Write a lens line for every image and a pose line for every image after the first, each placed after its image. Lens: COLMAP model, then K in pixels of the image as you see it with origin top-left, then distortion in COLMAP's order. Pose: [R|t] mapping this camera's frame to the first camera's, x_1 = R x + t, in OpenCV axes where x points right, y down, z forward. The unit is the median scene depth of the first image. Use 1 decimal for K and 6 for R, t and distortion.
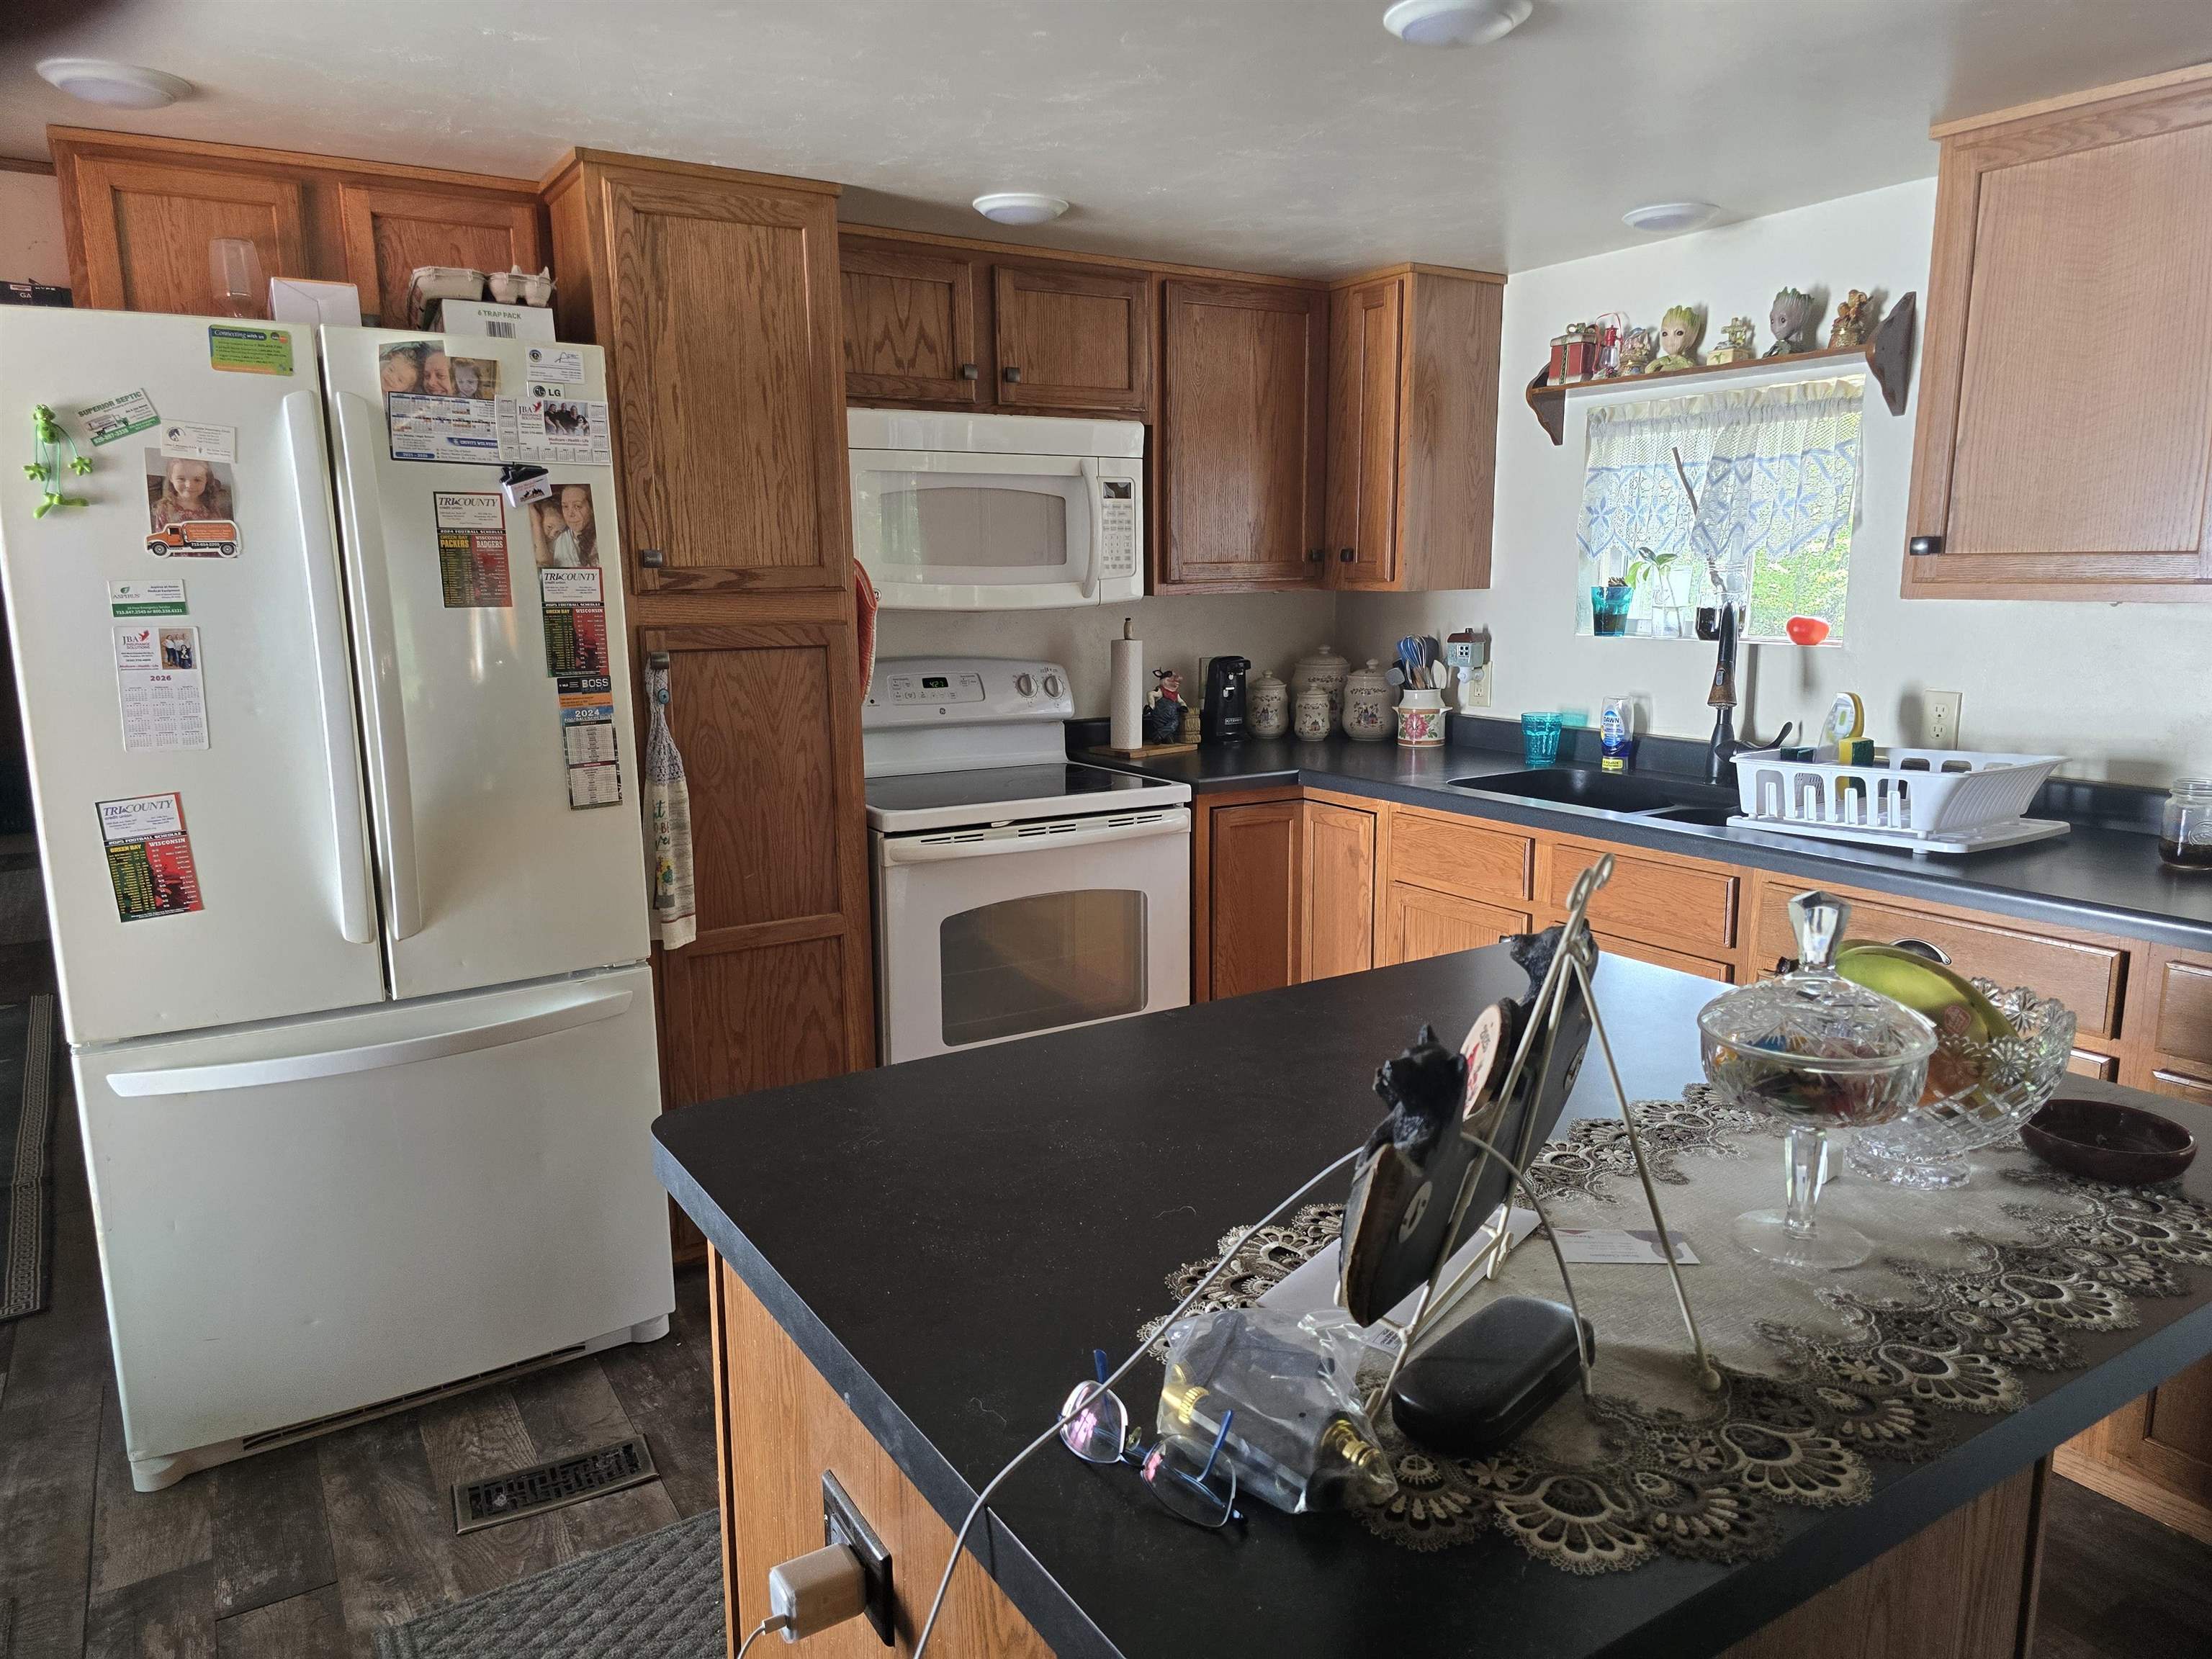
lens RADIAL K [[1486.1, 0, 1106.0], [0, 1486.1, 829.5], [0, 0, 1]] dist [-0.010063, 0.000695]
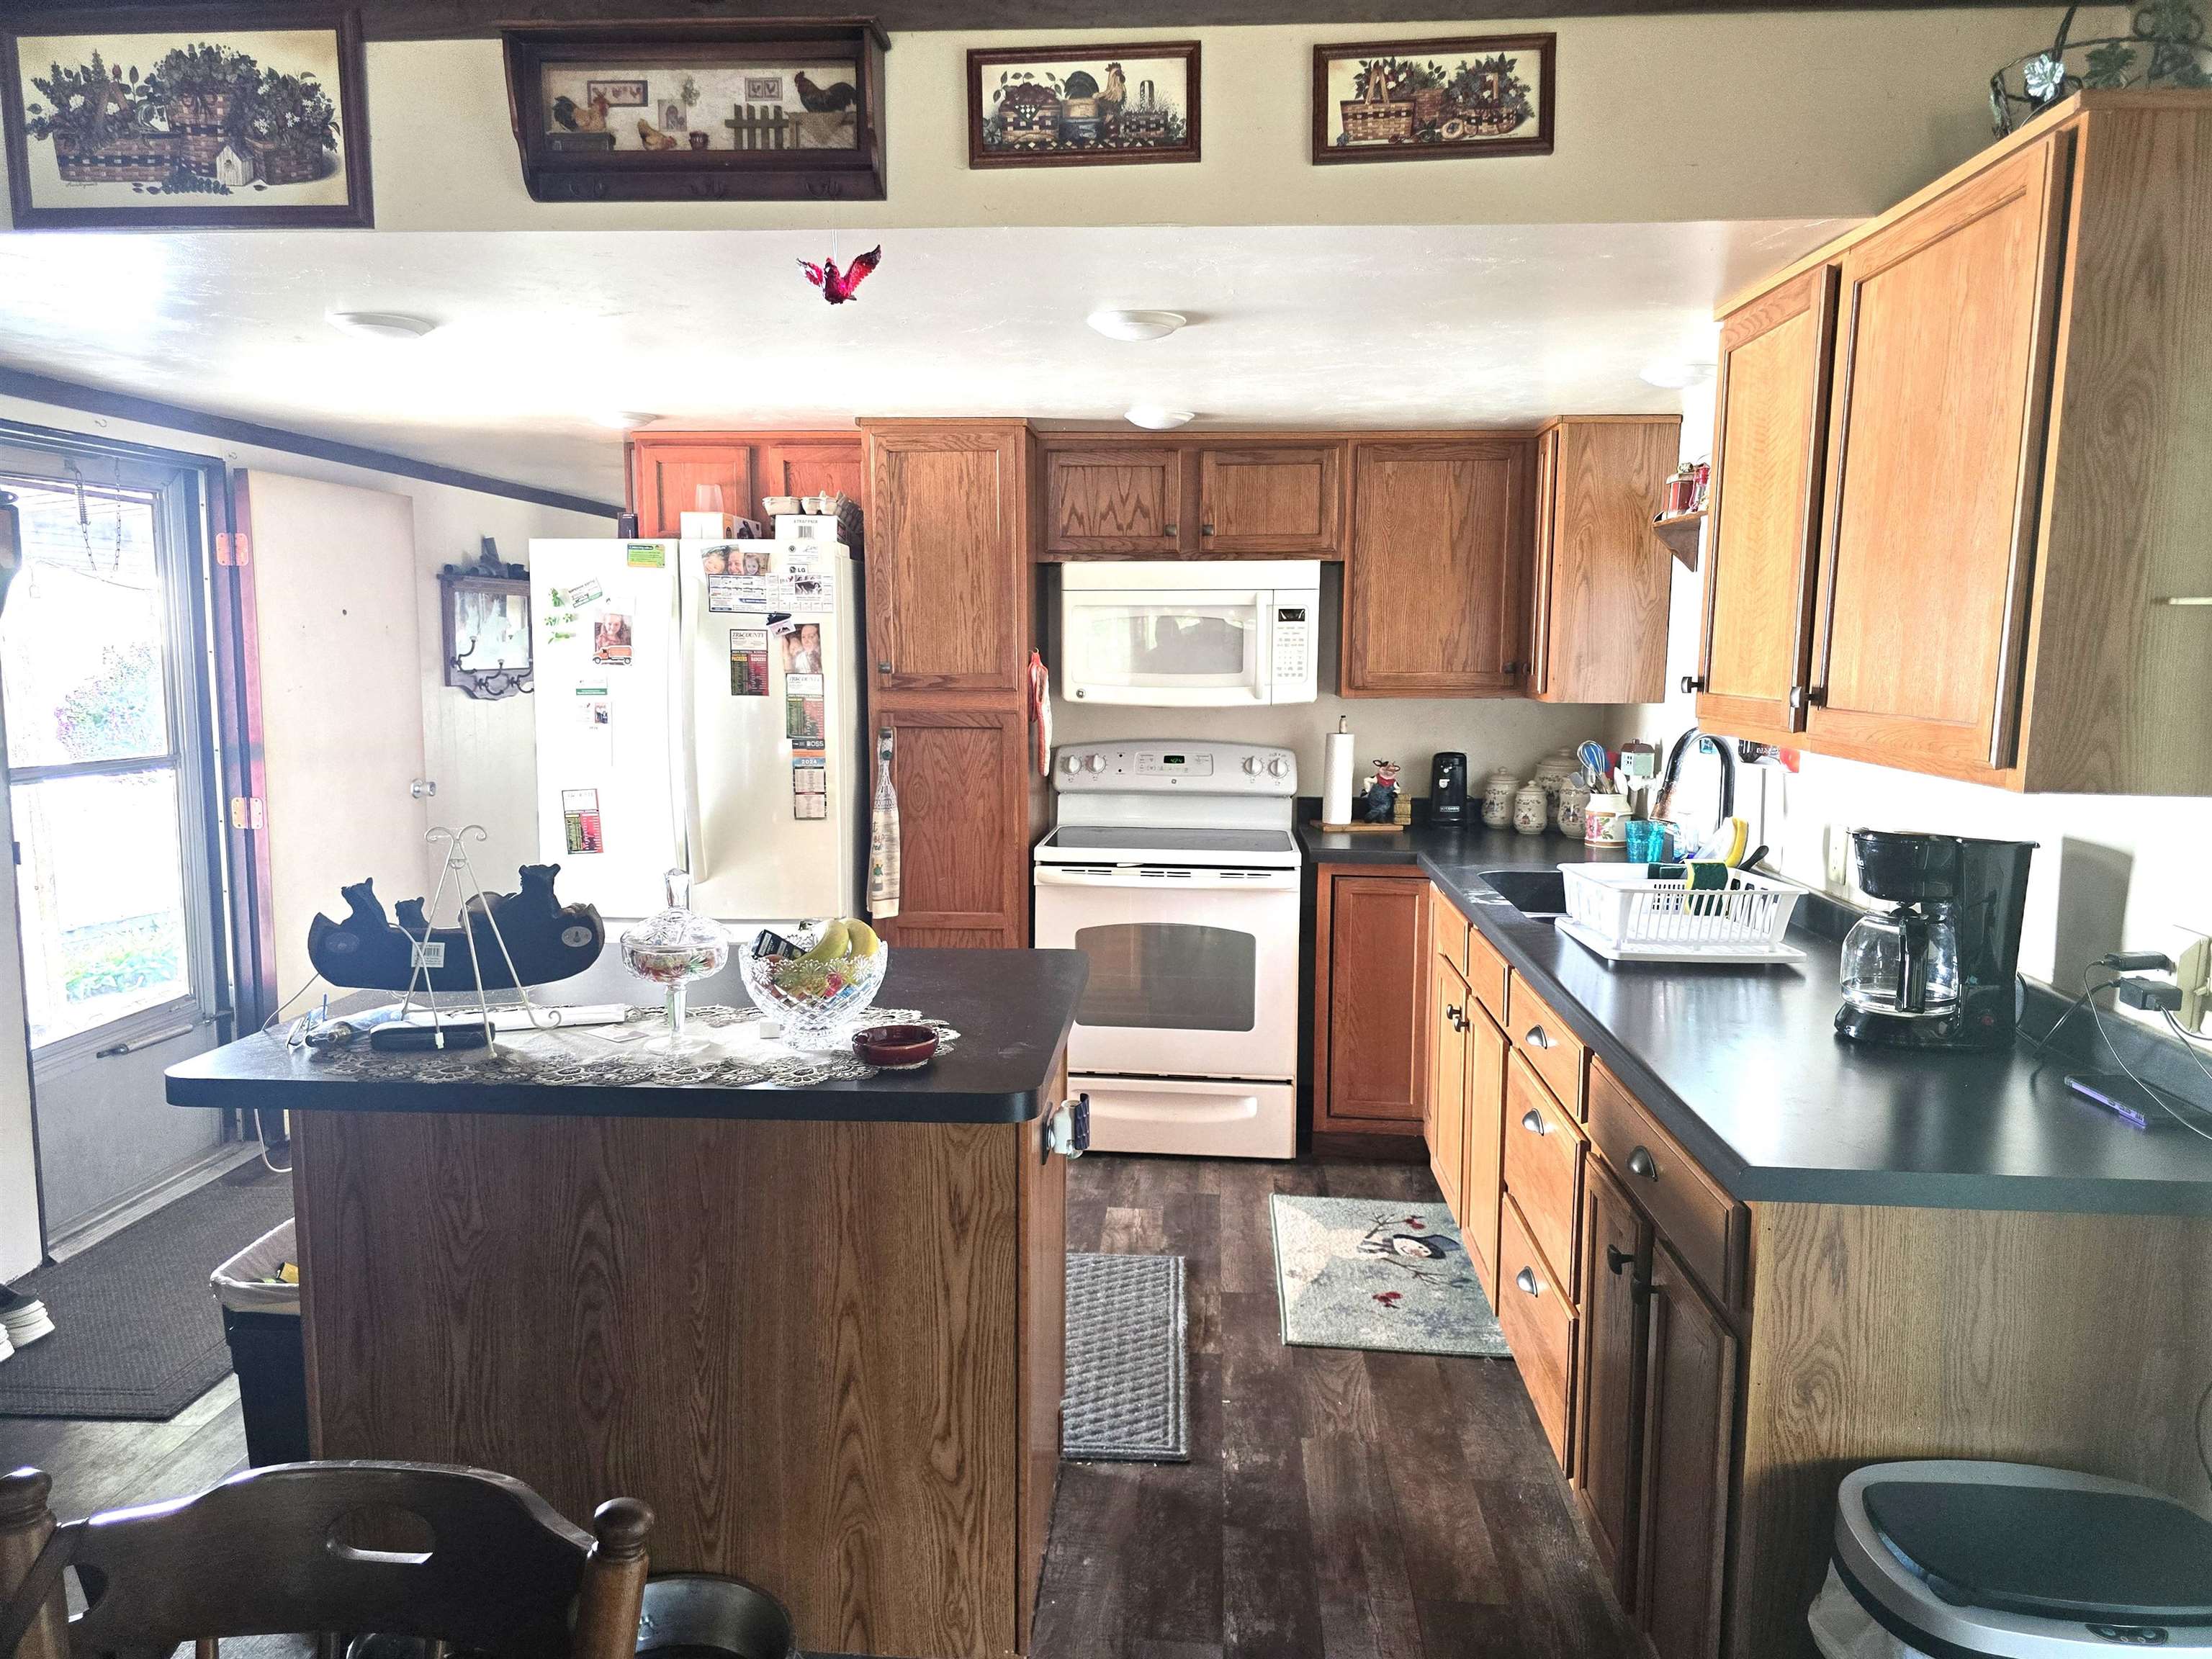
lens RADIAL K [[1465.8, 0, 1078.4], [0, 1465.8, 791.1], [0, 0, 1]] dist [0.041198, -0.052052]
pose [[0.801799, 0.068962, -0.593601, 0.728143], [-0.113821, 0.992759, -0.038408, -0.015204], [0.586654, 0.098359, 0.803842, -0.104736]]
